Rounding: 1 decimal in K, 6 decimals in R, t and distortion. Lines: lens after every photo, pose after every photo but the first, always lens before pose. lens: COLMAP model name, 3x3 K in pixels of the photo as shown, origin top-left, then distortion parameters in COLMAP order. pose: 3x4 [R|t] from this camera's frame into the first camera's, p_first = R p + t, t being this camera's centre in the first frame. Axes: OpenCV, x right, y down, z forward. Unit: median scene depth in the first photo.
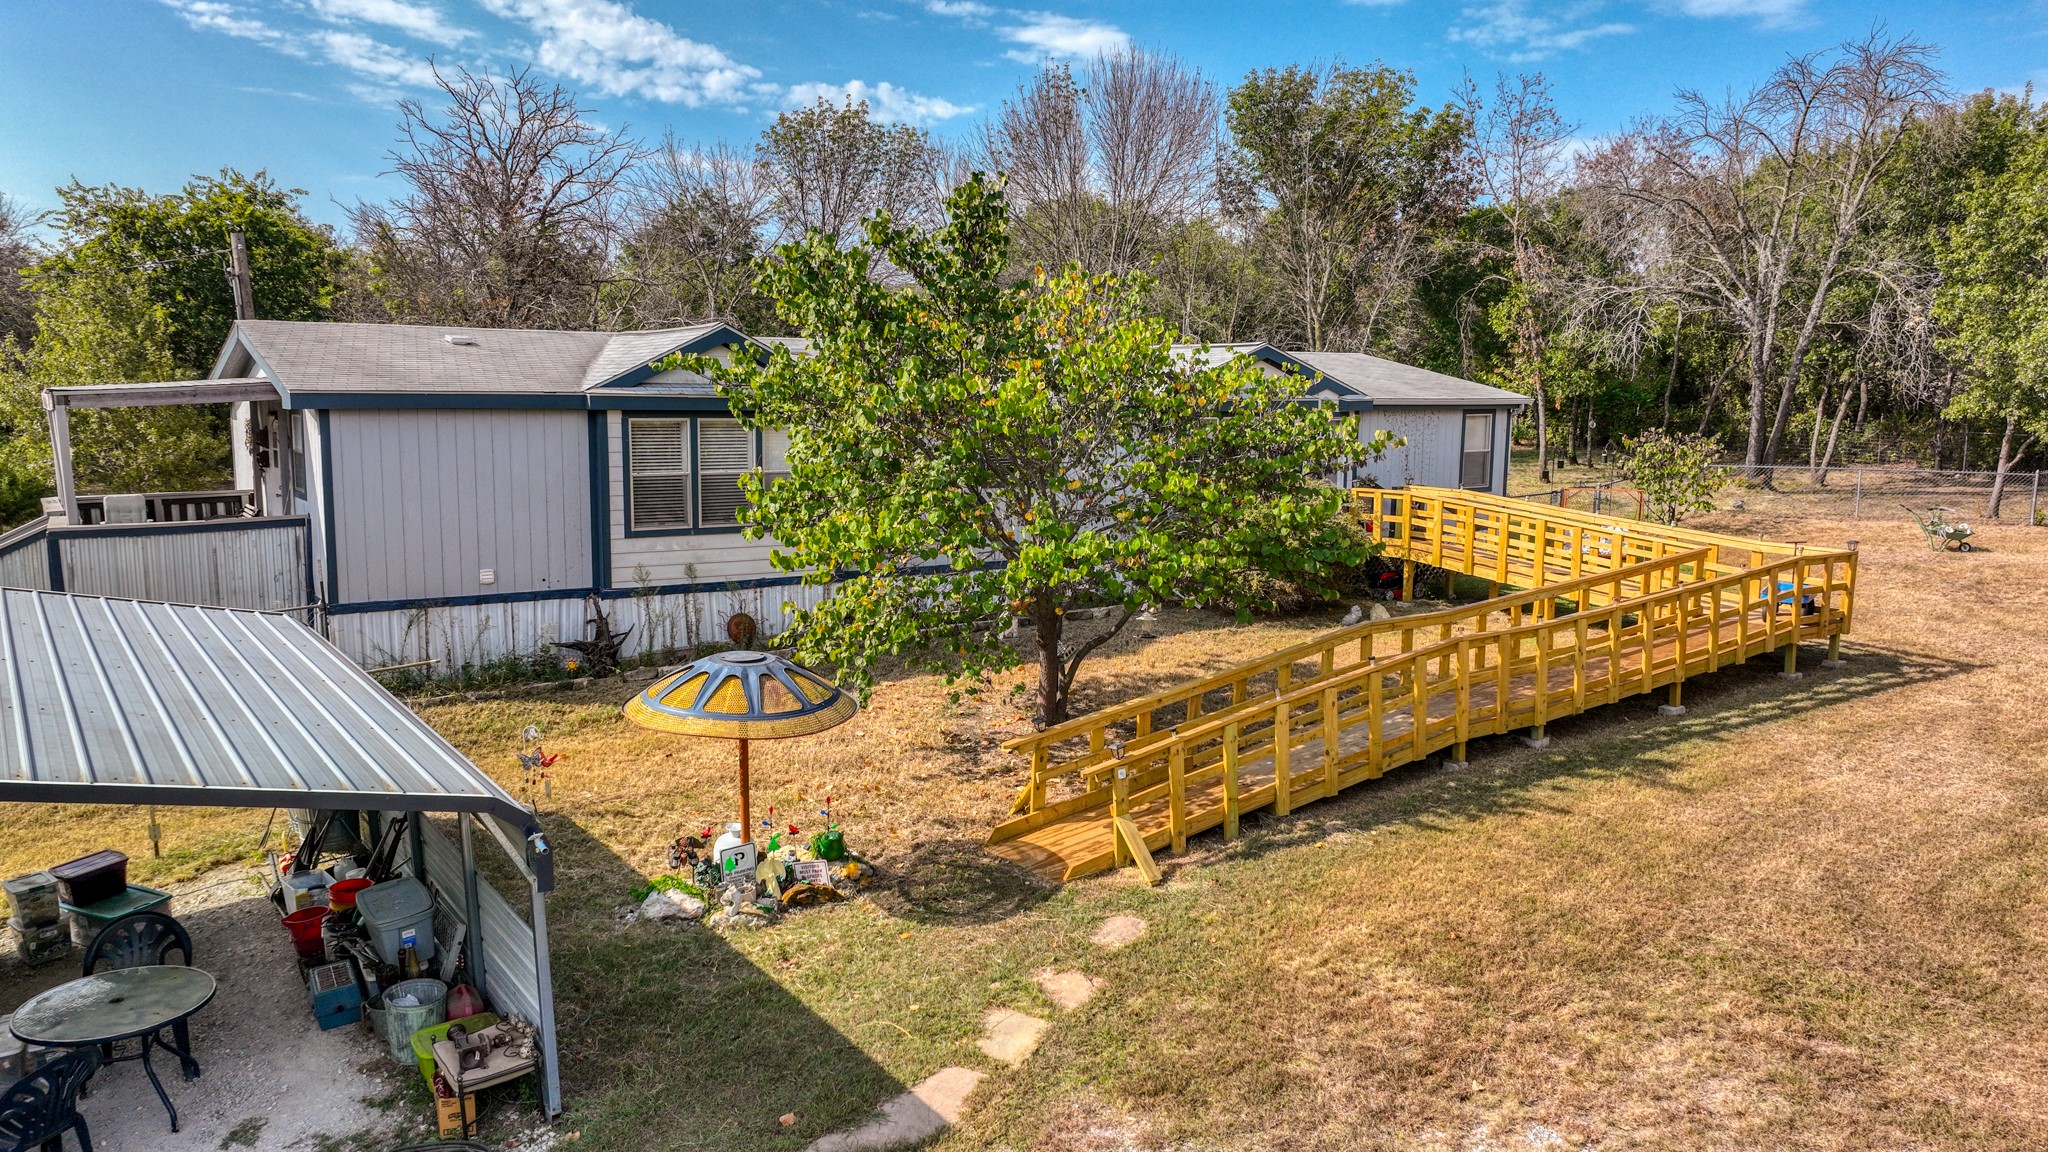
lens RADIAL K [[1420.1, 0, 1024.0], [0, 1420.1, 576.0], [0, 0, 1]] dist [0.015495, 0.000649]
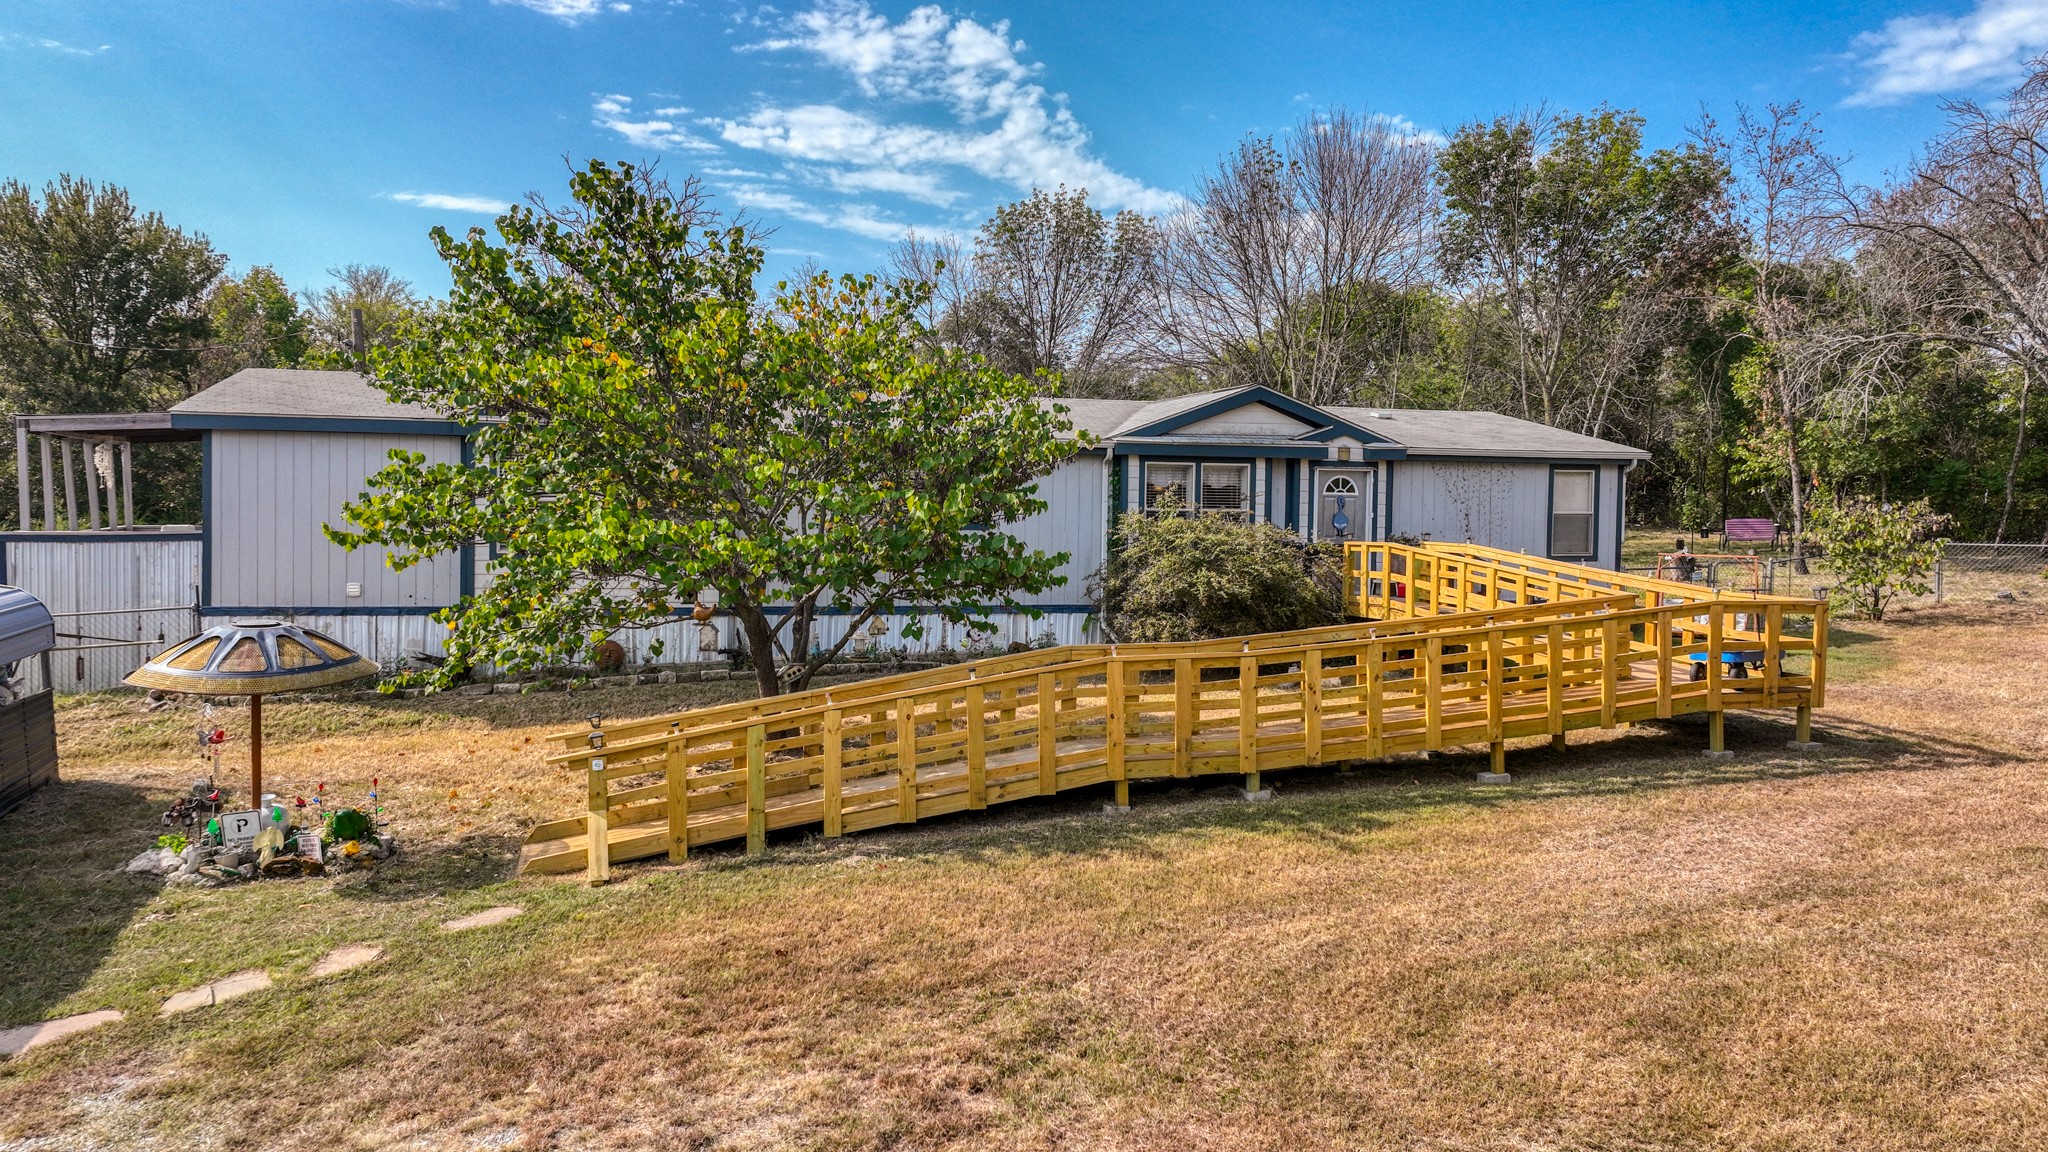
lens RADIAL K [[1448.8, 0, 1025.2], [0, 1448.8, 535.6], [0, 0, 1]] dist [0.017959, 0.002041]
pose [[0.948313, 0.006989, -0.317260, 0.501891], [-0.044543, 0.992791, -0.111272, 0.066070], [0.314196, 0.119652, 0.941788, 0.136631]]
